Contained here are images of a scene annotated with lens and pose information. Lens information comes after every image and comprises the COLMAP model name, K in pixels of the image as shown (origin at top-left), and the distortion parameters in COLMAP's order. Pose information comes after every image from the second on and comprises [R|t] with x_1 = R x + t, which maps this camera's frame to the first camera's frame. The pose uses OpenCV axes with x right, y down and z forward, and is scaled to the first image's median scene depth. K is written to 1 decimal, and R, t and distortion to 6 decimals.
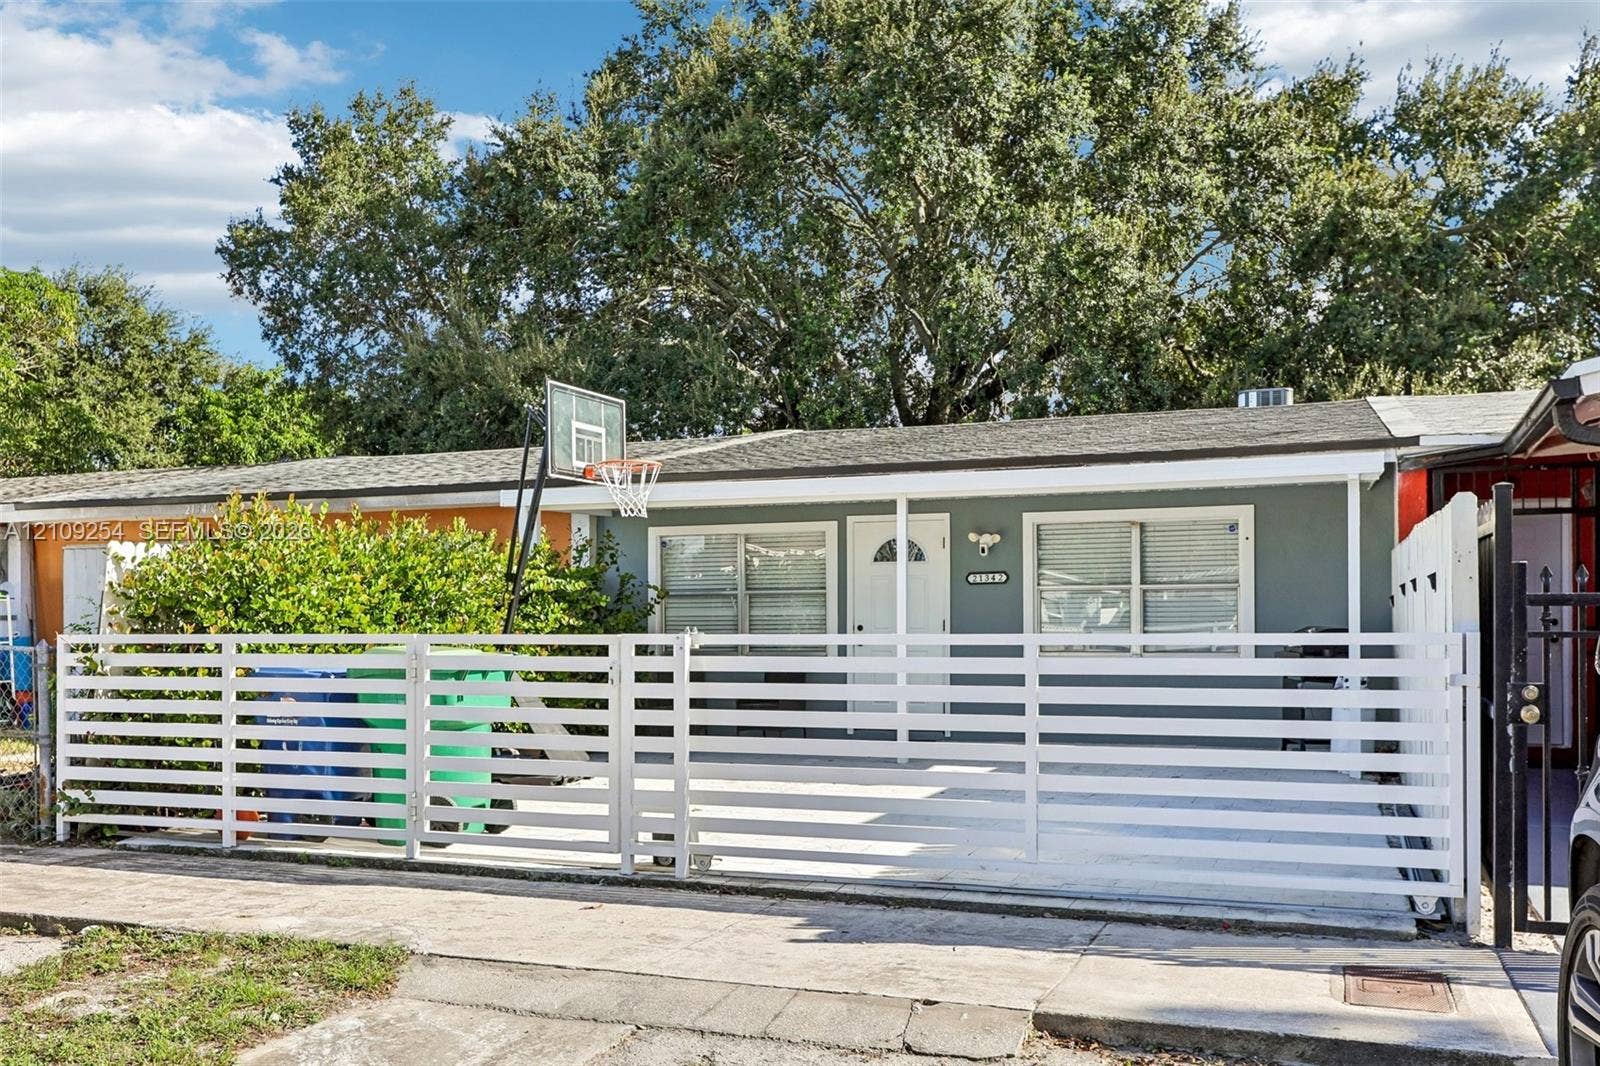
lens RADIAL K [[1291.2, 0, 819.5], [0, 1291.2, 562.0], [0, 0, 1]] dist [-0.006548, 0.006618]
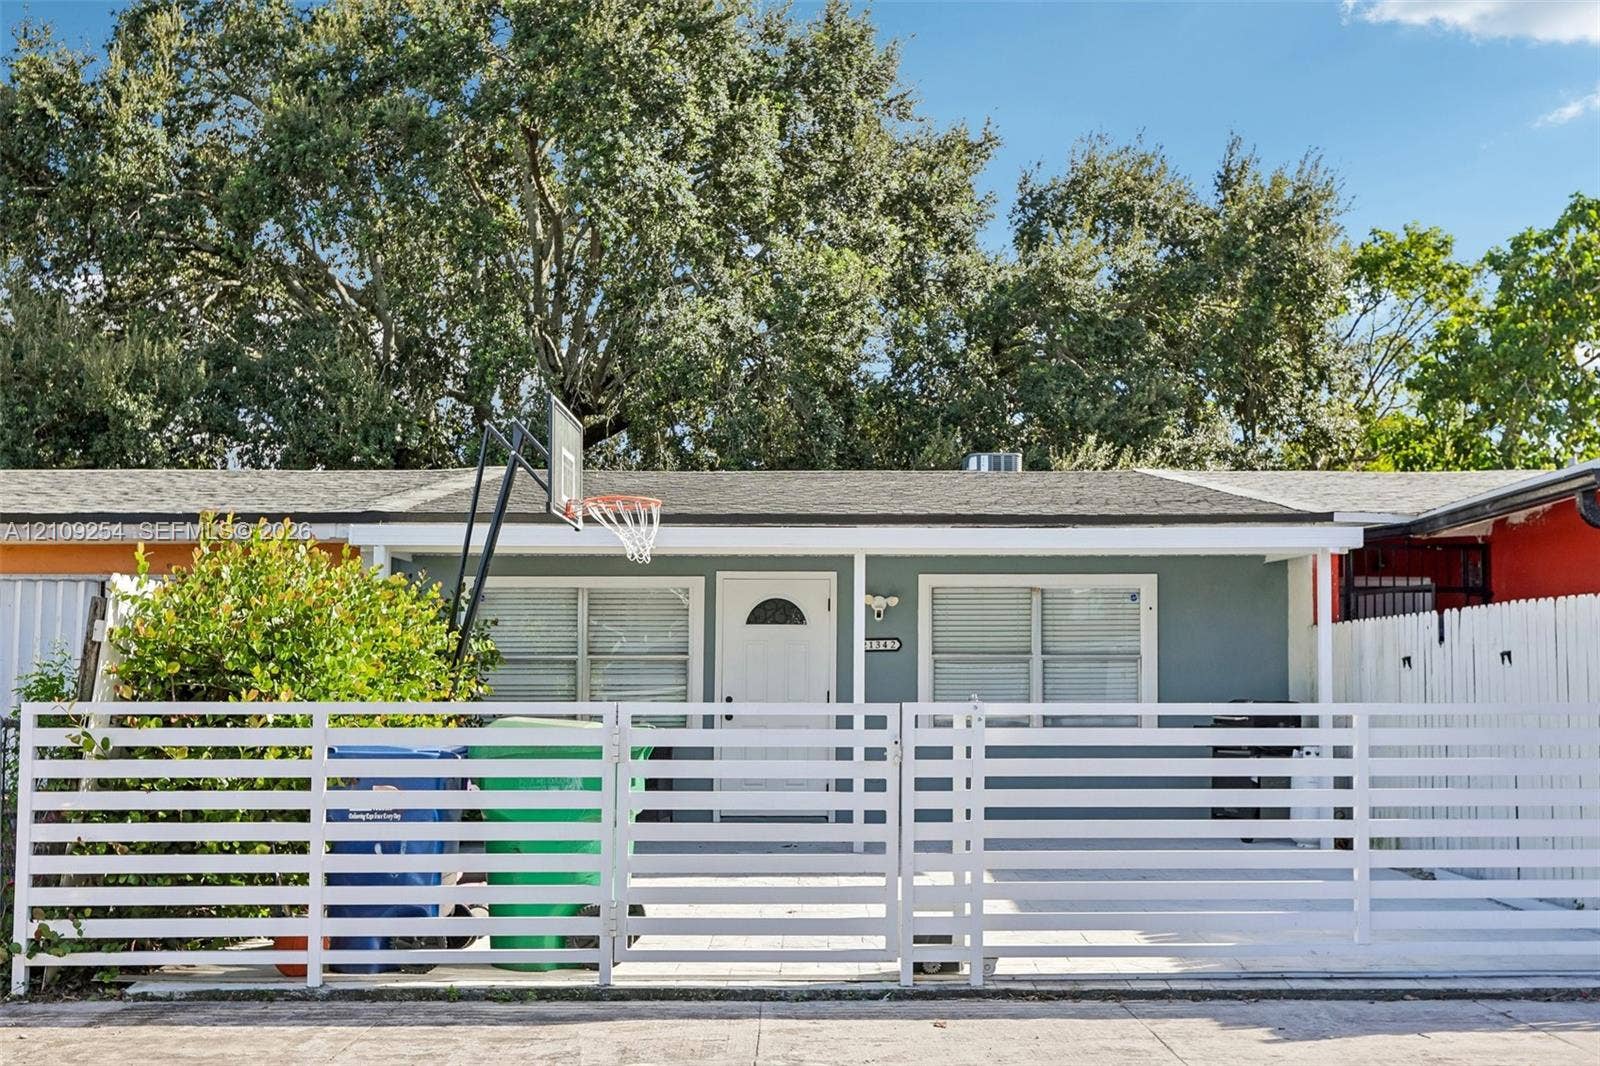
lens RADIAL K [[1416.5, 0, 801.7], [0, 1416.5, 619.5], [0, 0, 1]] dist [0.004720, -0.007733]
pose [[0.936384, 0.024103, 0.350148, -0.464117], [-0.023050, 0.999709, -0.007174, 0.007667], [-0.350219, -0.001353, 0.936667, 0.126834]]
